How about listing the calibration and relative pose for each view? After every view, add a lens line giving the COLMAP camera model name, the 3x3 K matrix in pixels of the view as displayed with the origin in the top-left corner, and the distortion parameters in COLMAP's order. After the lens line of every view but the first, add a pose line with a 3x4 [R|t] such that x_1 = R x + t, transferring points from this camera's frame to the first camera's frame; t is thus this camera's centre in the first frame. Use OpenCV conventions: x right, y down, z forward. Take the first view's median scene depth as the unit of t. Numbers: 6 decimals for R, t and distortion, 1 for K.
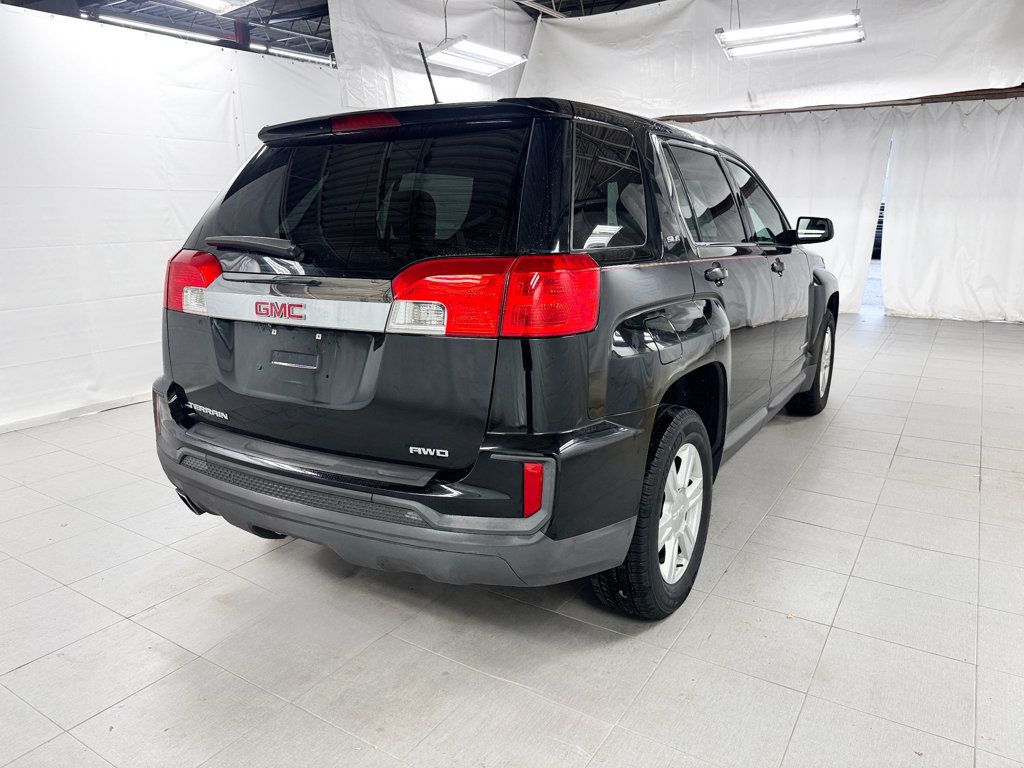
lens RADIAL K [[743.9, 0, 501.1], [0, 743.9, 384.3], [0, 0, 1]] dist [0.038428, -0.029121]
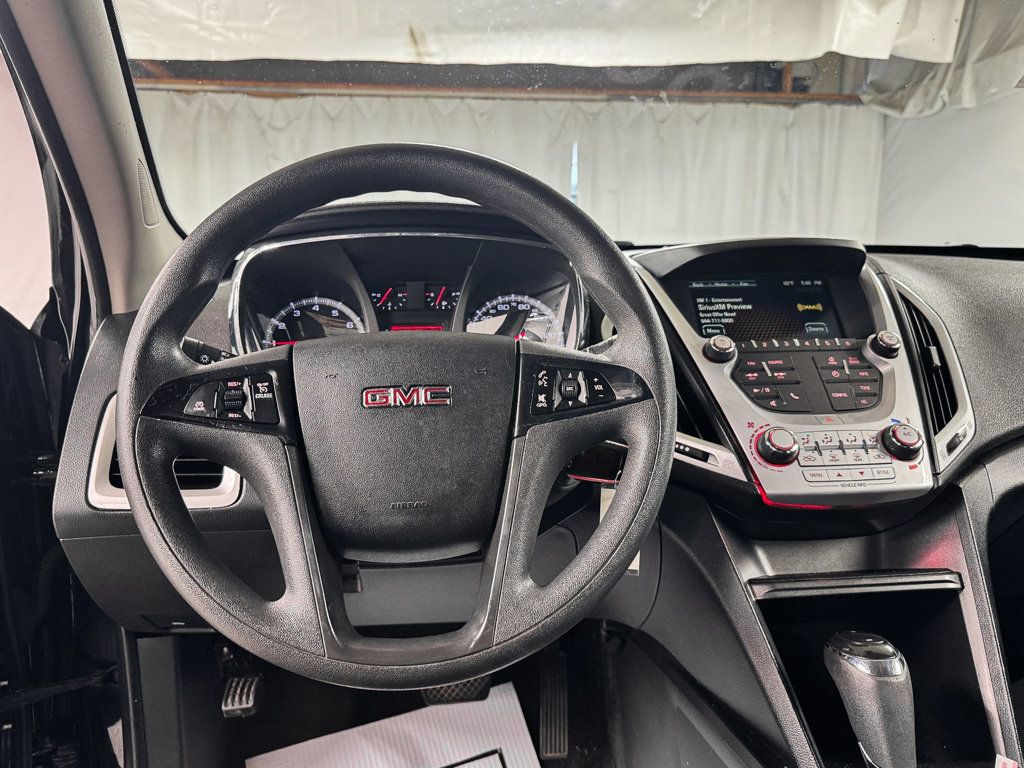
lens RADIAL K [[749.6, 0, 501.7], [0, 749.6, 386.0], [0, 0, 1]] dist [0.000422, 0.001830]
pose [[0.802659, -0.084599, 0.590408, 0.038552], [0.132583, 0.990430, -0.038329, -0.116009], [-0.581515, 0.109044, 0.806195, 0.661173]]
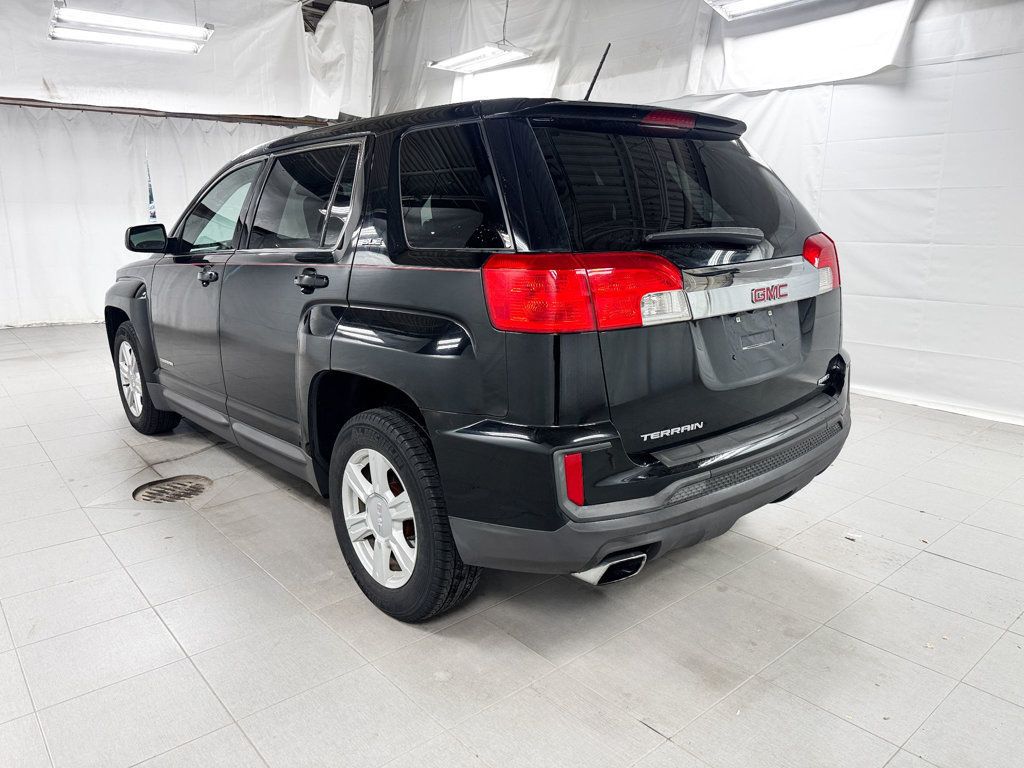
lens RADIAL K [[743.9, 0, 510.0], [0, 743.9, 386.6], [0, 0, 1]] dist [0.038428, -0.029121]
pose [[0.286010, -0.216633, 0.933418, -0.488402], [0.229020, 0.961332, 0.152937, -0.075008], [-0.930456, 0.170030, 0.324564, 0.347961]]
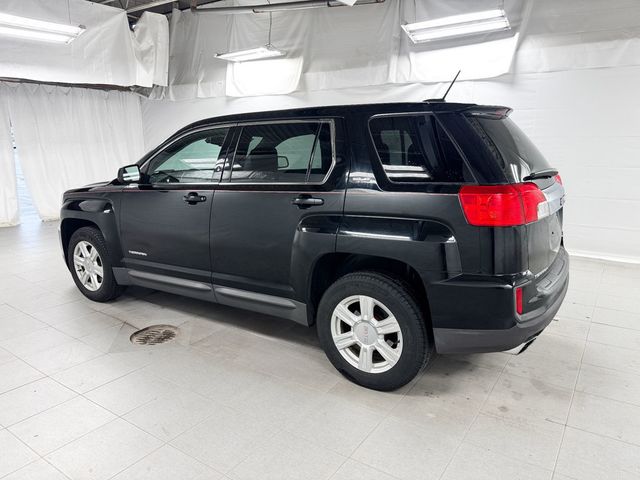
lens RADIAL K [[464.9, 0, 316.5], [0, 464.9, 242.2], [0, 0, 1]] dist [0.038428, -0.029121]
pose [[0.020181, -0.214355, 0.976547, -0.563898], [0.243536, 0.948380, 0.203139, -0.146918], [-0.969682, 0.233725, 0.071342, 0.552445]]
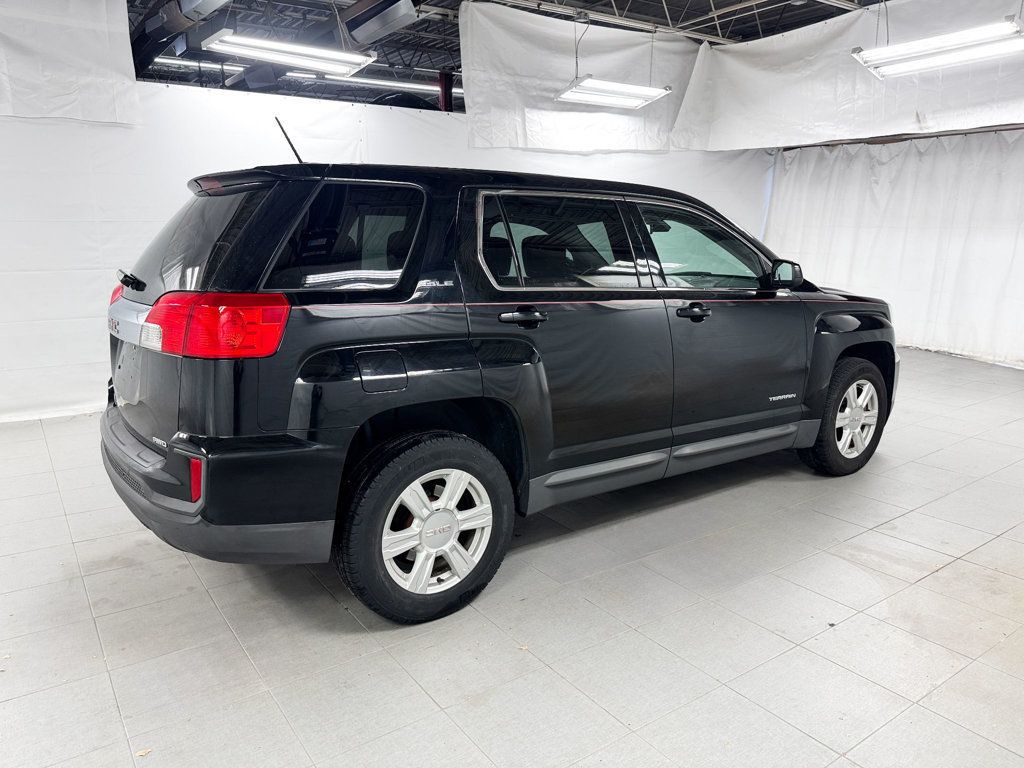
lens RADIAL K [[743.9, 0, 495.6], [0, 743.9, 388.9], [0, 0, 1]] dist [0.038428, -0.029121]
pose [[0.924104, 0.088865, -0.371664, 0.281095], [-0.097027, 0.995276, -0.003276, -0.016057], [0.369617, 0.039088, 0.928362, 0.003689]]
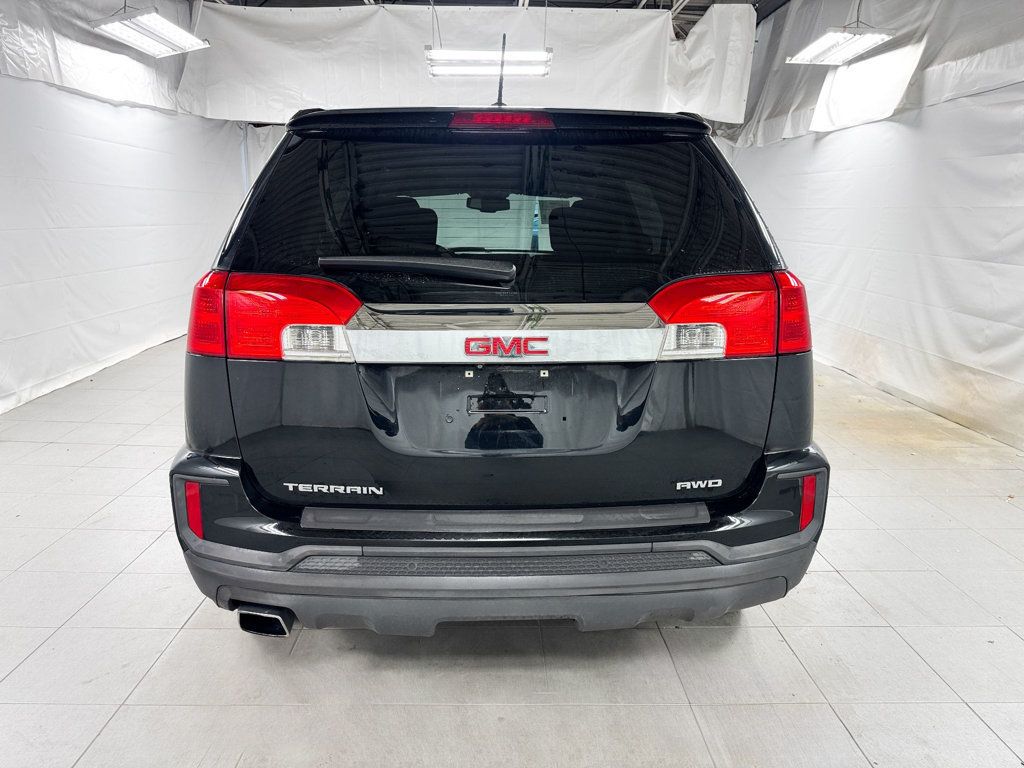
lens RADIAL K [[743.9, 0, 507.6], [0, 743.9, 380.9], [0, 0, 1]] dist [0.038428, -0.029121]
pose [[0.827077, -0.102613, 0.552643, -0.253955], [0.110054, 0.993728, 0.019808, -0.026364], [-0.551209, 0.044437, 0.833183, 0.111120]]
